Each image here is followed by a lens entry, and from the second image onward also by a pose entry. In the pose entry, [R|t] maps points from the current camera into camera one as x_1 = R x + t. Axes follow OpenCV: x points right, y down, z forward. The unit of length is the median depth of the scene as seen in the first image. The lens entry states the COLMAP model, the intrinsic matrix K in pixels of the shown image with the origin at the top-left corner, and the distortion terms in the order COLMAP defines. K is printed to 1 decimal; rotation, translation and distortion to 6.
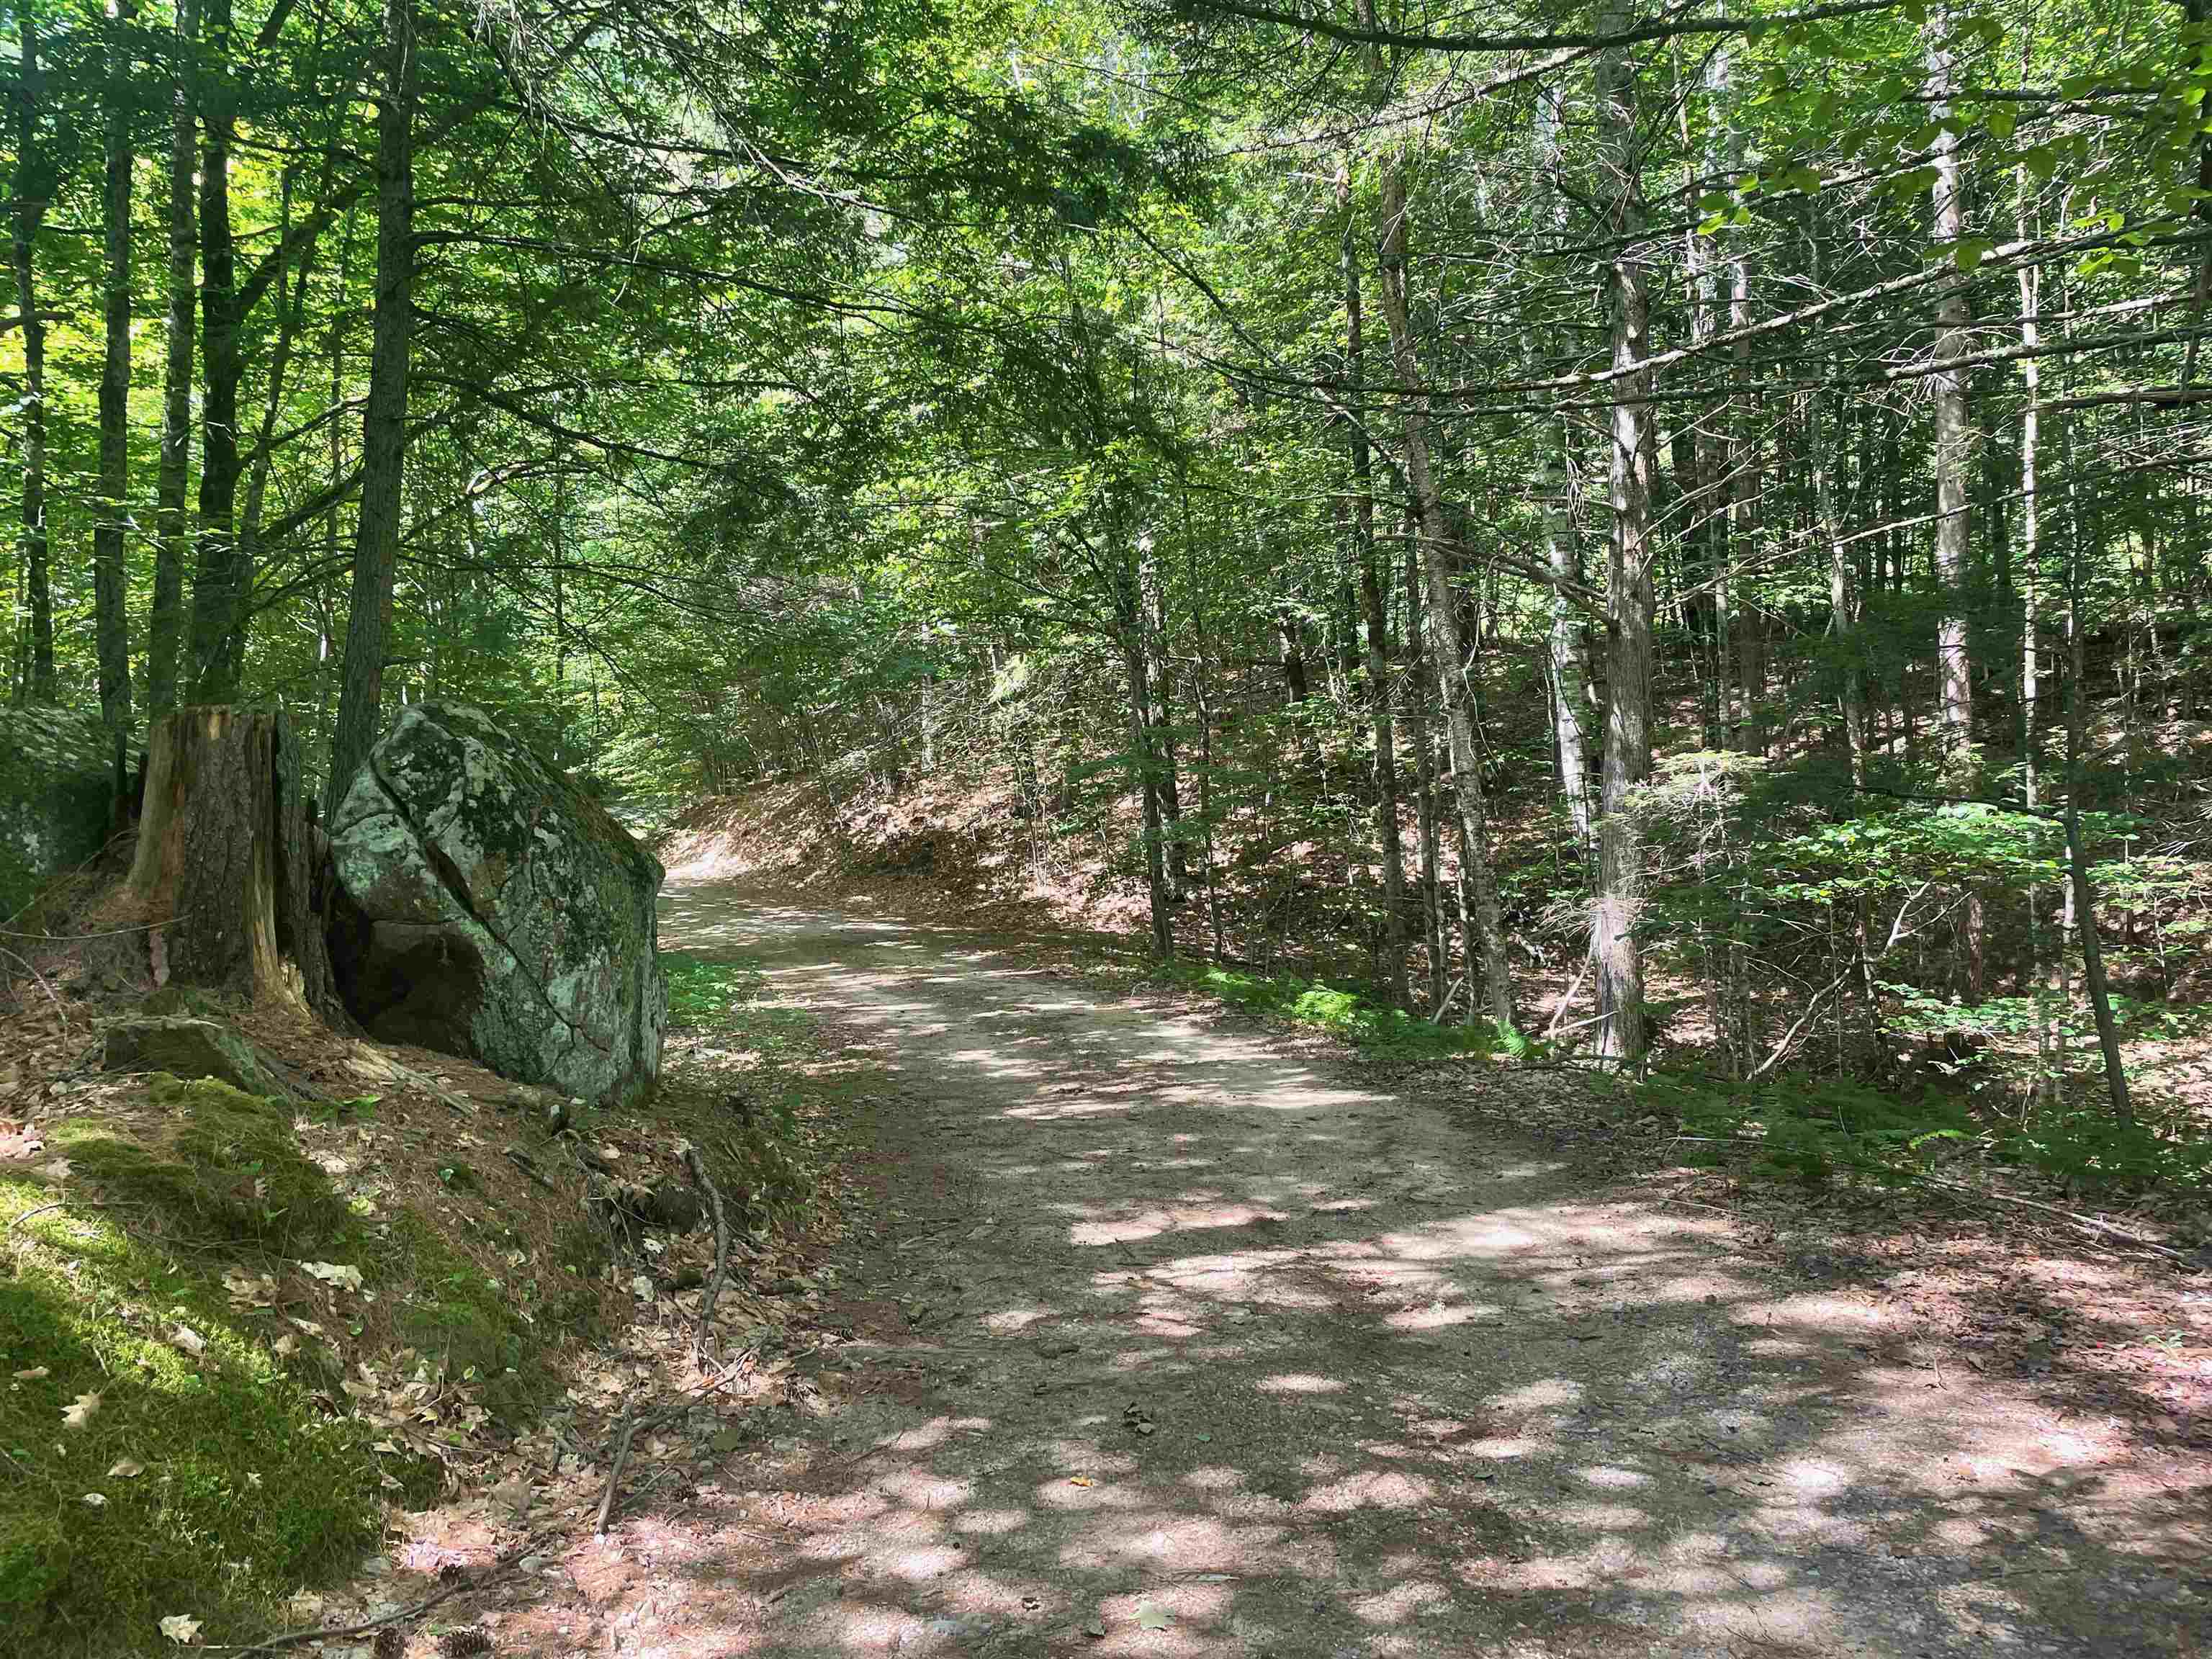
lens RADIAL K [[1676.4, 0, 1105.6], [0, 1676.4, 829.3], [0, 0, 1]] dist [0.001099, -0.000293]
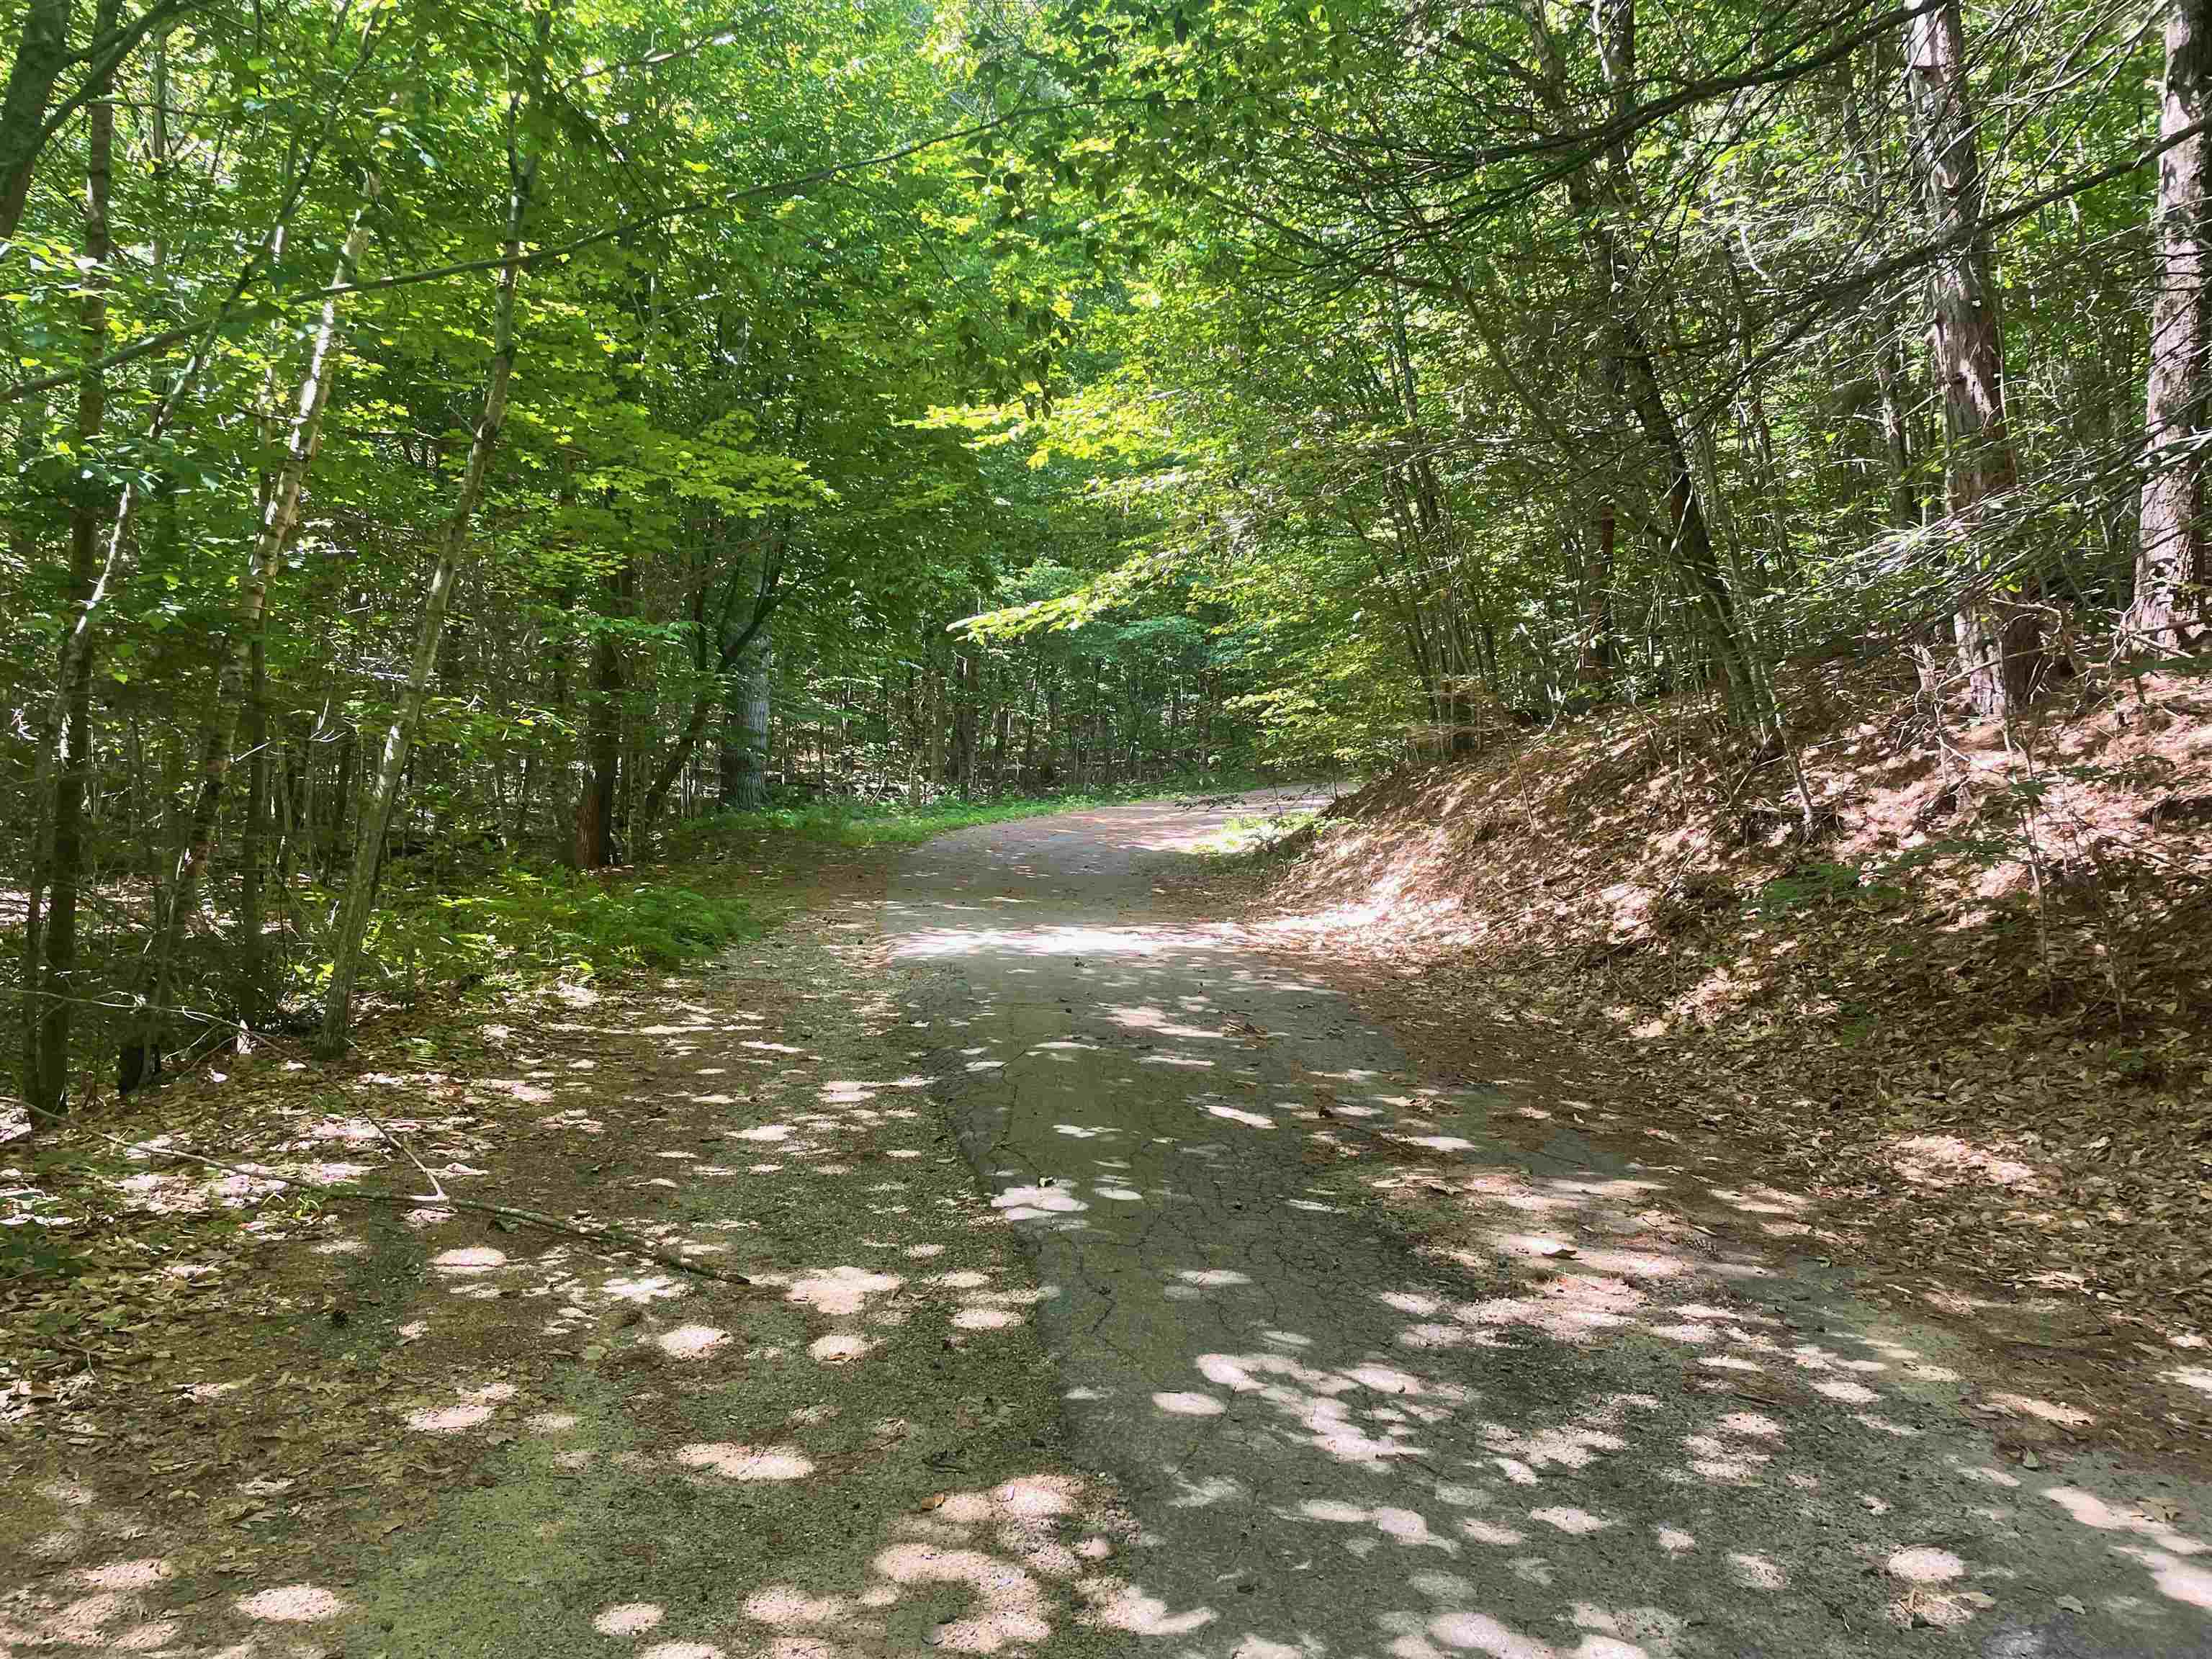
lens RADIAL K [[1676.4, 0, 1105.4], [0, 1676.4, 829.3], [0, 0, 1]] dist [0.001099, -0.000293]
pose [[0.889135, 0.050944, -0.454801, -0.133041], [-0.052787, 0.998568, 0.008655, 0.003021], [0.454591, 0.016312, 0.890551, 0.684747]]
